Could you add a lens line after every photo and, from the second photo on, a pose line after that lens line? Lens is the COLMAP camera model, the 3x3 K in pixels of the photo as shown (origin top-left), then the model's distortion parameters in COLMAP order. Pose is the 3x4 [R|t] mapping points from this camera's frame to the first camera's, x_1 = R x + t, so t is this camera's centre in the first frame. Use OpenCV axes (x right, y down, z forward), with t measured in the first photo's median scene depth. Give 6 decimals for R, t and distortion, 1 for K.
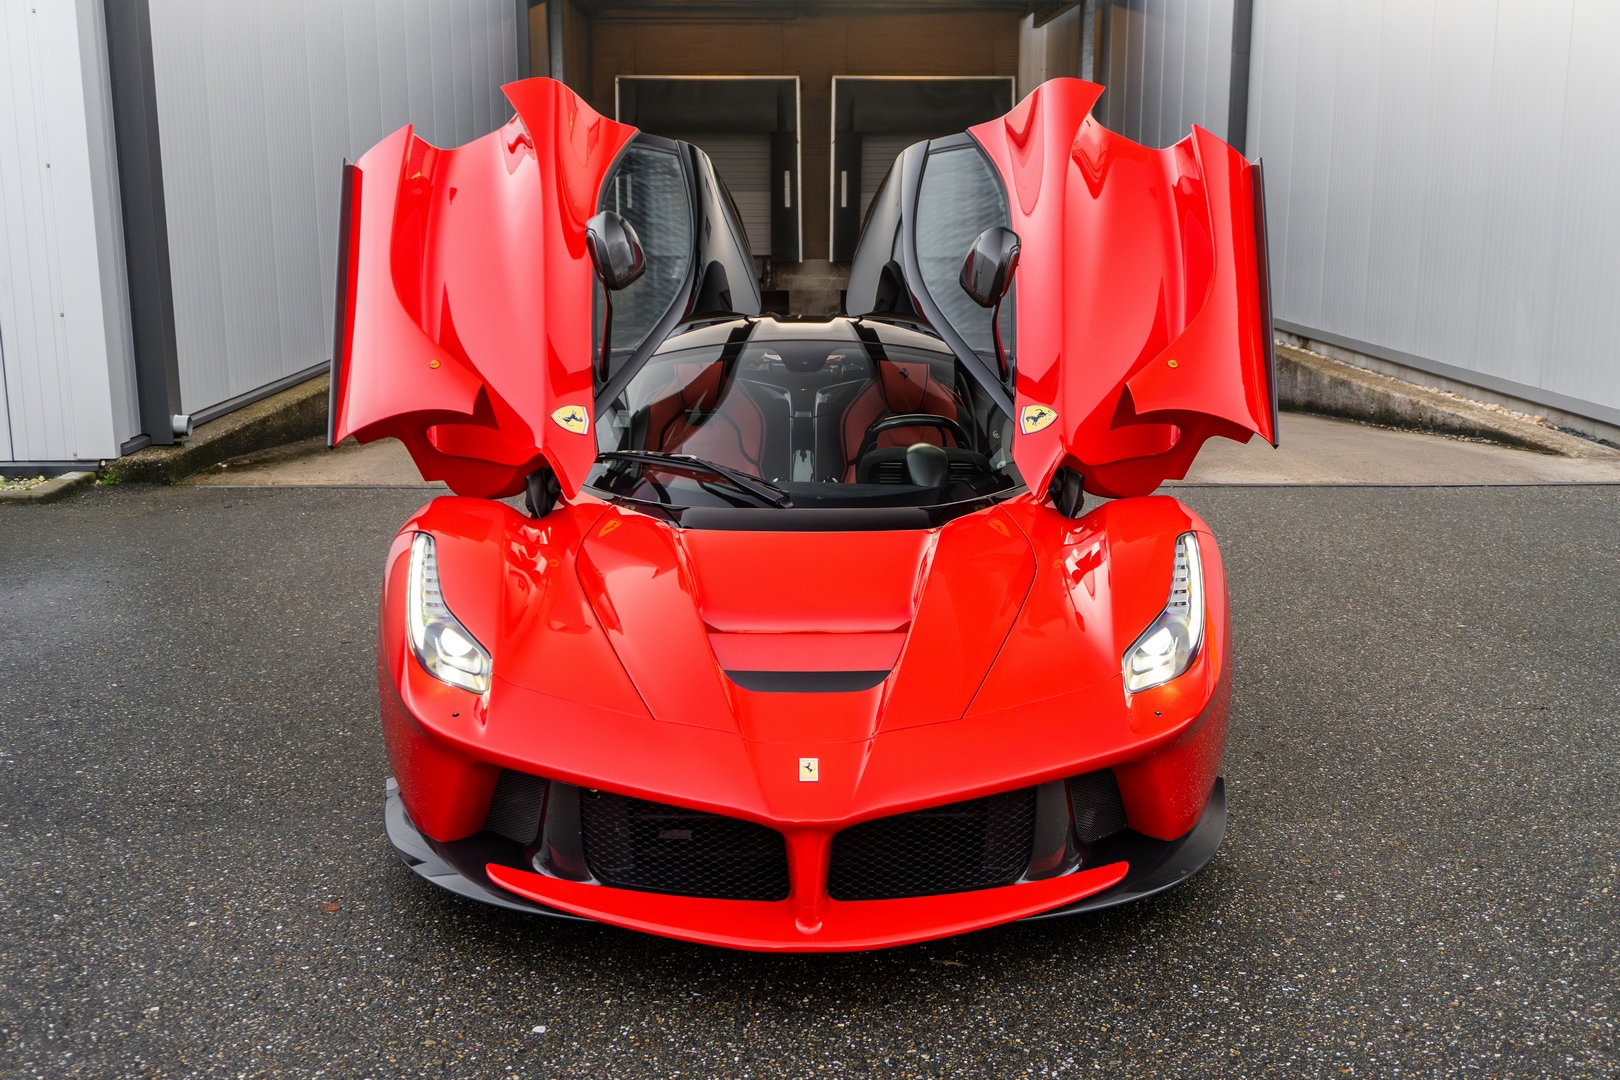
lens RADIAL K [[1638.2, 0, 815.0], [0, 1638.2, 499.0], [0, 0, 1]] dist [0.000044, -0.000586]
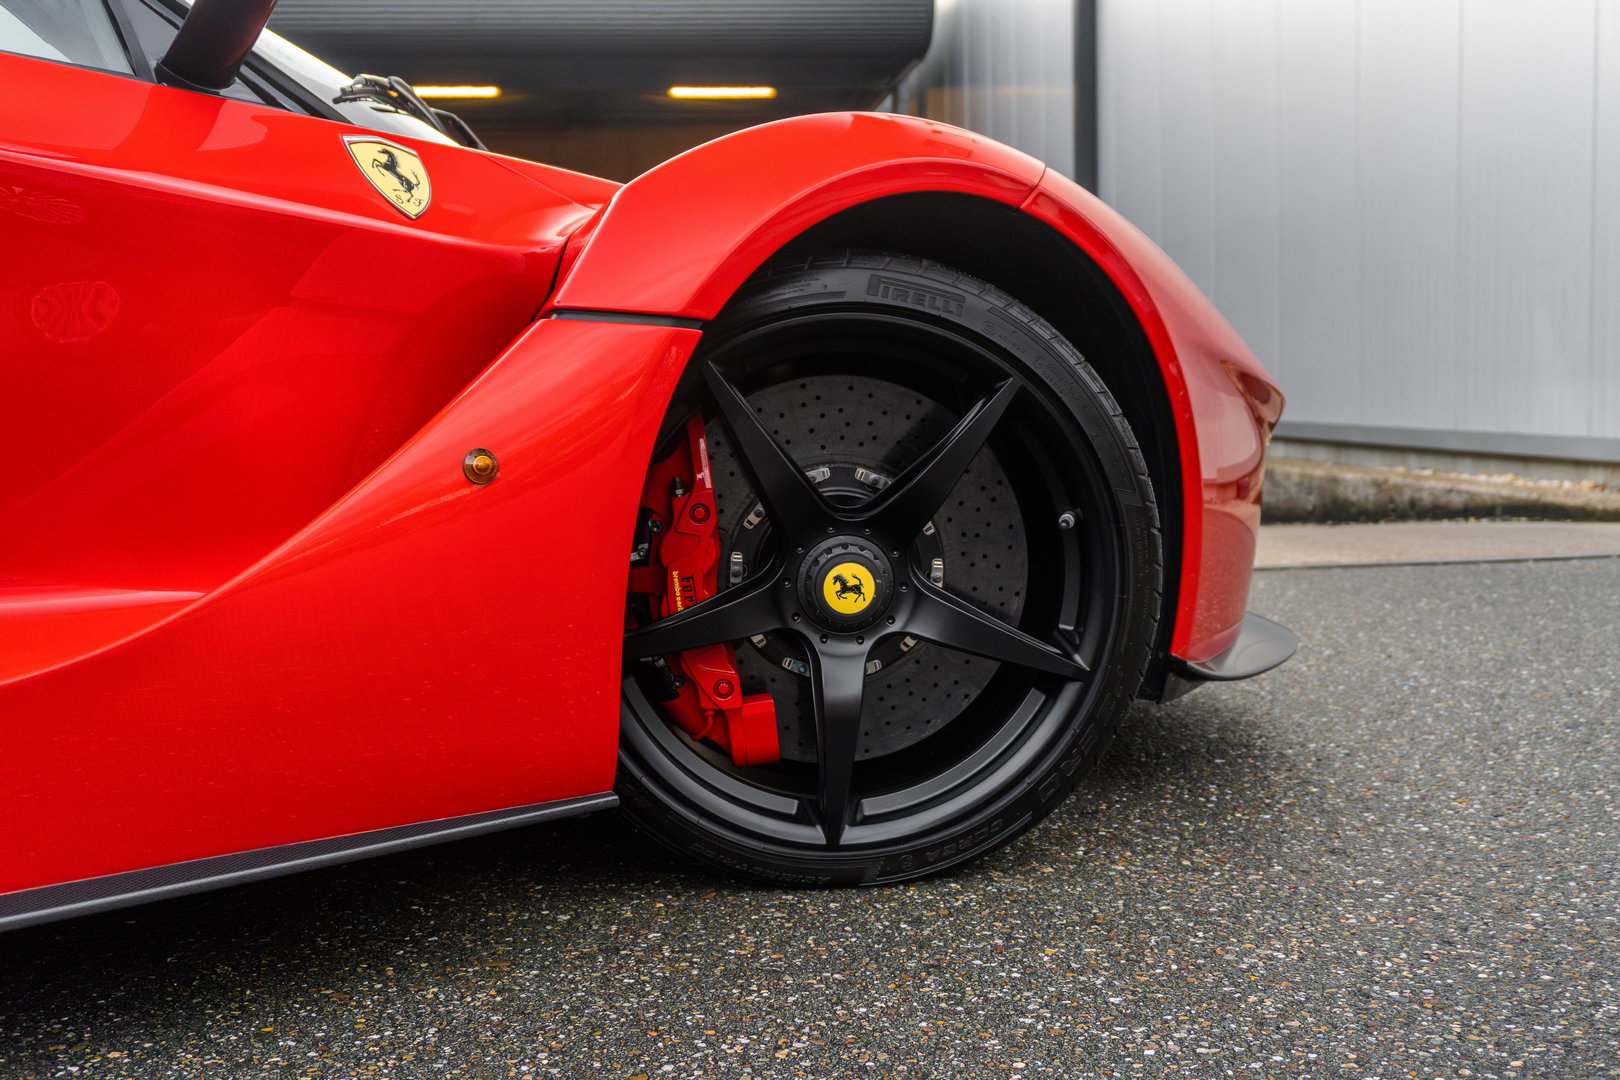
lens RADIAL K [[1690.4, 0, 810.0], [0, 1690.4, 540.0], [0, 0, 1]] dist [-0.000106, -0.000819]
pose [[0.995408, -0.031837, 0.090269, 0.268401], [0.040110, 0.995009, -0.091374, 0.068923], [-0.086909, 0.094575, 0.991717, 1.275149]]
